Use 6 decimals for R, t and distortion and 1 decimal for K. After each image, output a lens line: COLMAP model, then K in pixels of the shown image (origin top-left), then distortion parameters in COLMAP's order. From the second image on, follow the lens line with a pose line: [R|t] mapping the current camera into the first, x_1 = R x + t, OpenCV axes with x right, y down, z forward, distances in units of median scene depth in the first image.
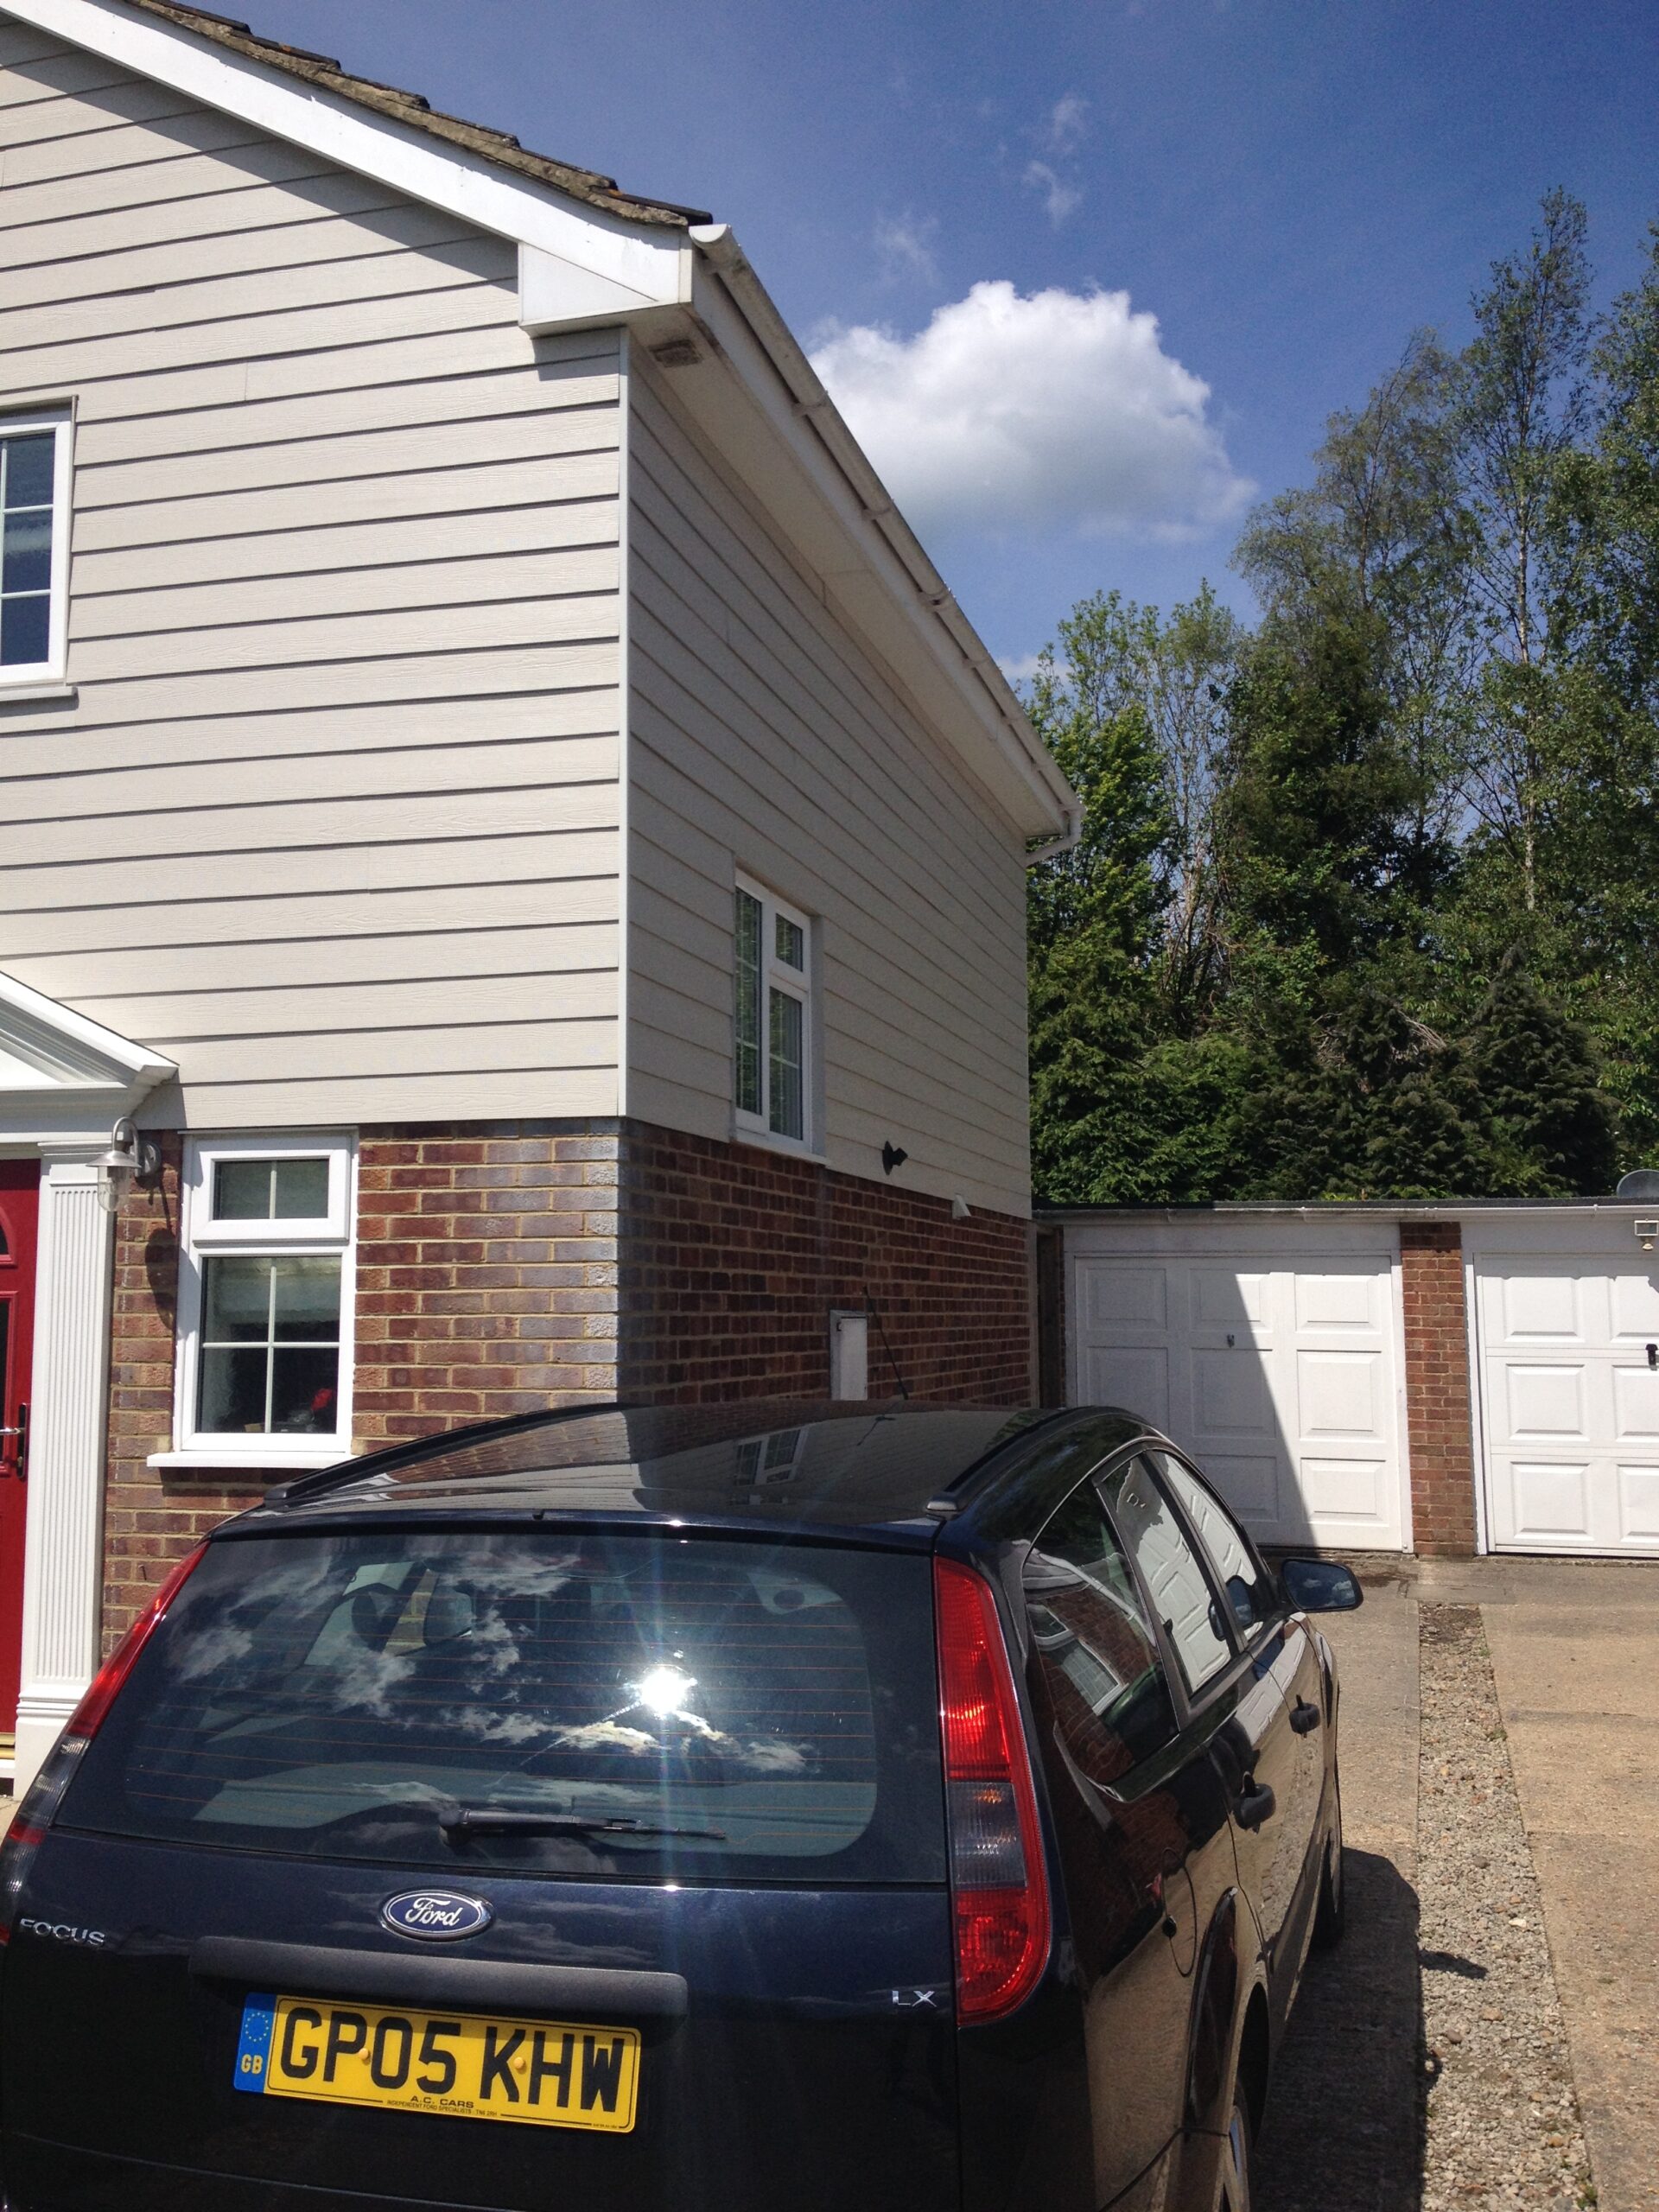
lens RADIAL K [[2066.5, 0, 829.5], [0, 2066.5, 1106.0], [0, 0, 1]] dist [0.148699, -0.269934]
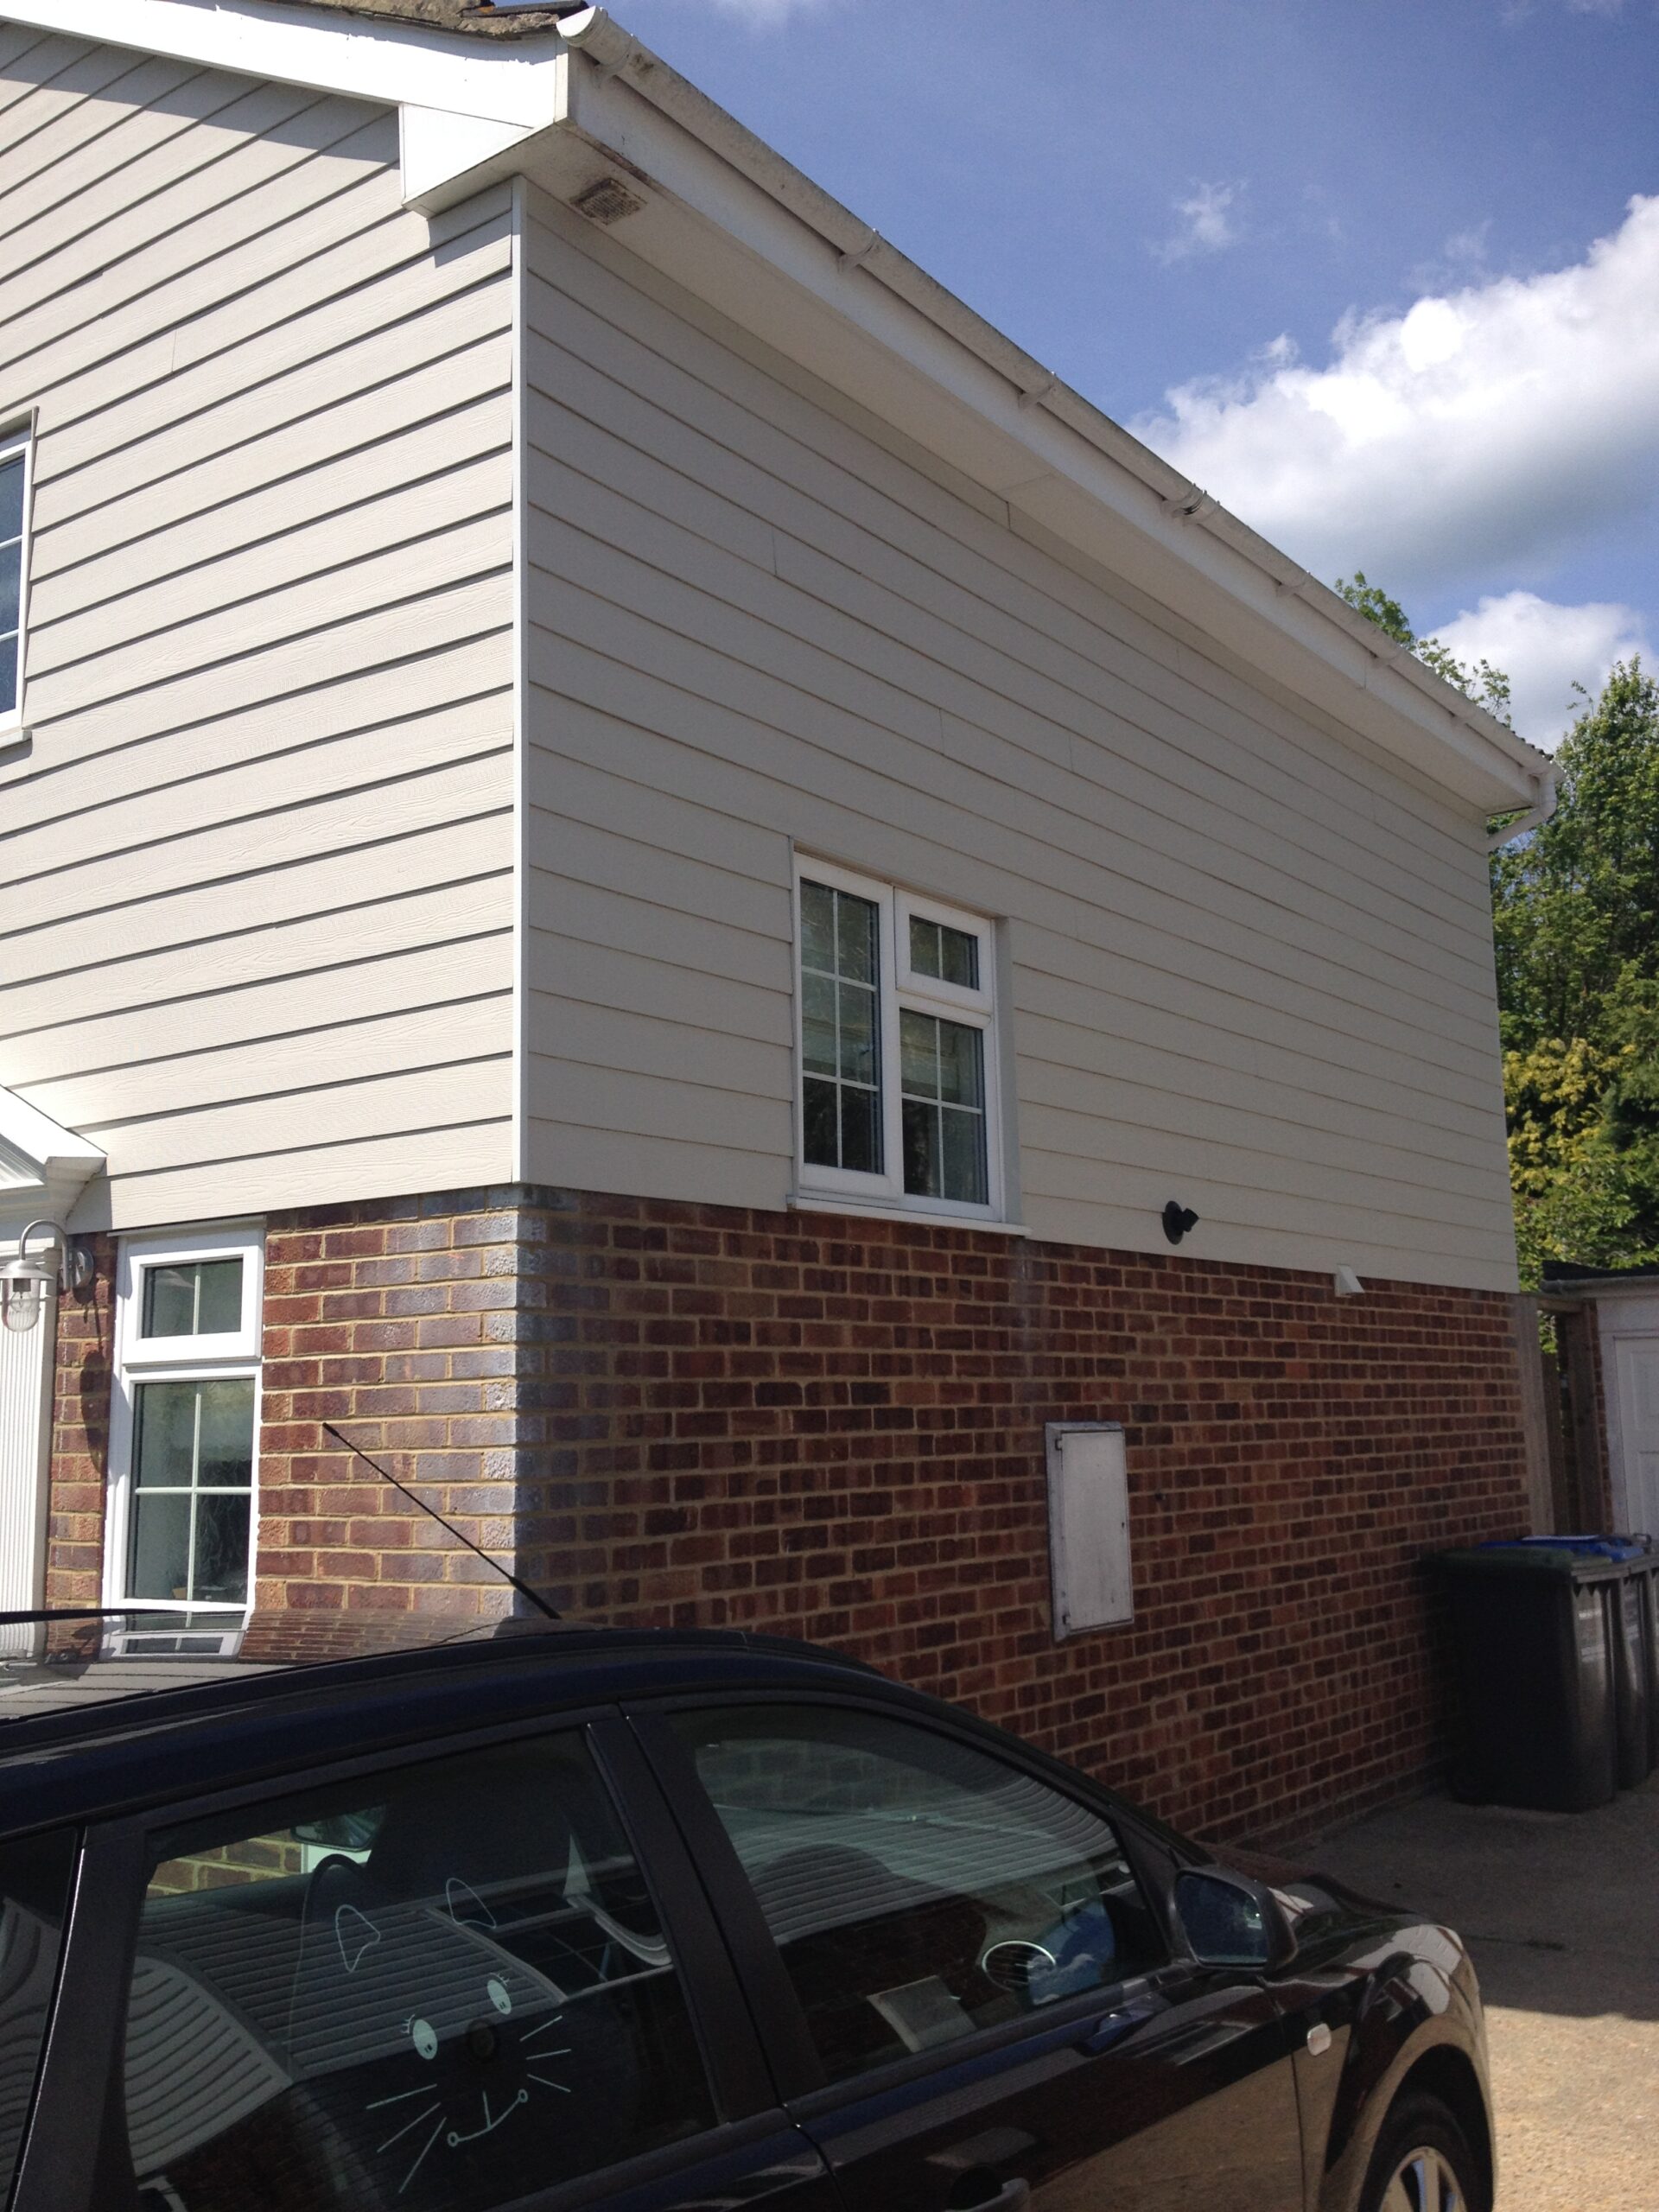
lens RADIAL K [[2066.5, 0, 829.5], [0, 2066.5, 1106.0], [0, 0, 1]] dist [0.148699, -0.269934]
pose [[0.936979, -0.071529, -0.341985, 0.255177], [0.056679, 0.996972, -0.053234, 0.022638], [0.344758, 0.030495, 0.938196, 0.315261]]
